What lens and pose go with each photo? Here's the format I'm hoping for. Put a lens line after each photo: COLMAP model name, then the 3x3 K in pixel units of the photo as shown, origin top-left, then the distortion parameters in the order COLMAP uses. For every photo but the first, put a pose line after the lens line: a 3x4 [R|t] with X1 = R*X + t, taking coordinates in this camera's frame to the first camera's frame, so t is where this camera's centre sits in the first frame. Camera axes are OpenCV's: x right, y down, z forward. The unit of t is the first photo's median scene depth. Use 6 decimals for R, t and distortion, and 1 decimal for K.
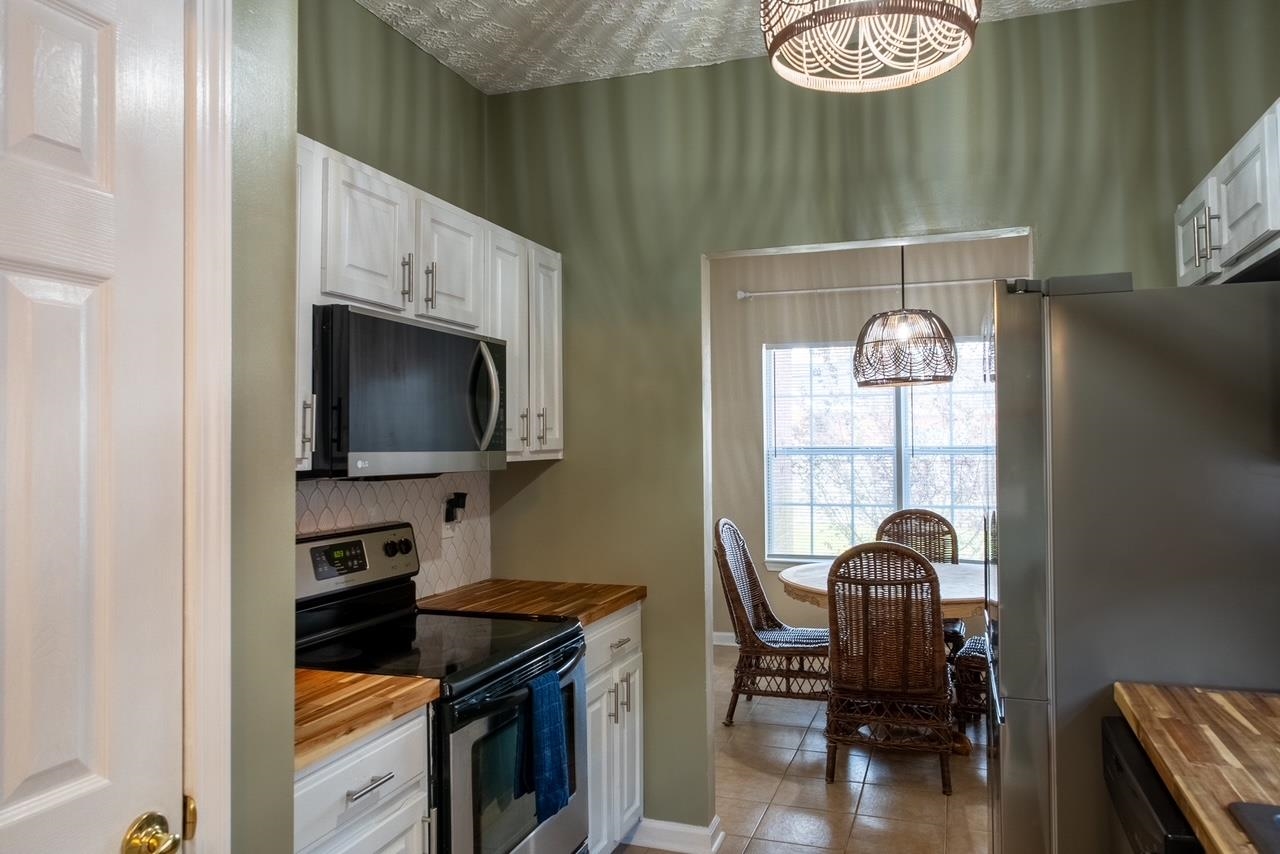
lens RADIAL K [[916.1, 0, 640.1], [0, 916.1, 424.5], [0, 0, 1]] dist [-0.003340, 0.005151]
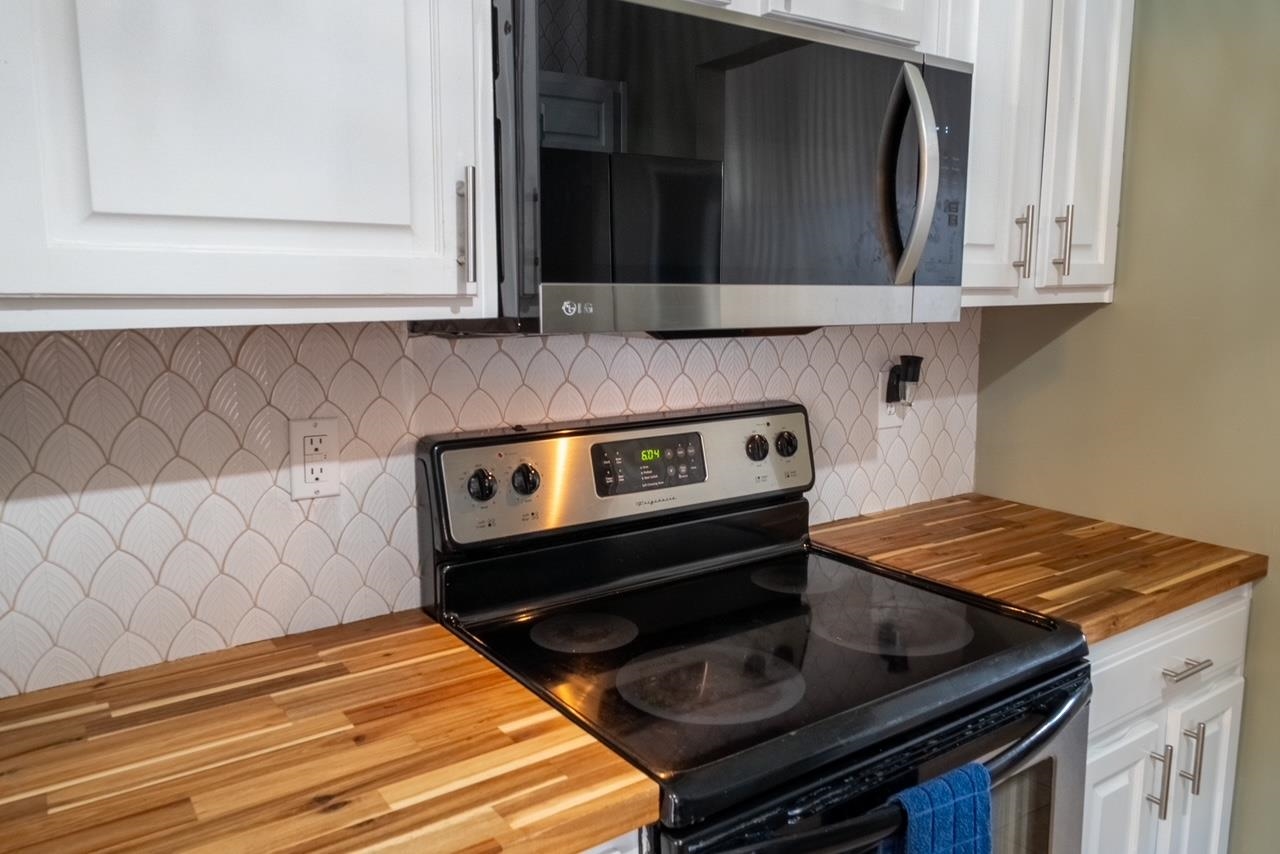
lens RADIAL K [[916.1, 0, 640.1], [0, 916.1, 424.5], [0, 0, 1]] dist [-0.003340, 0.005151]
pose [[0.807913, 0.094122, -0.581737, 0.015641], [0.008919, 0.985097, 0.171771, 0.014296], [0.589234, -0.143964, 0.795033, 0.434701]]
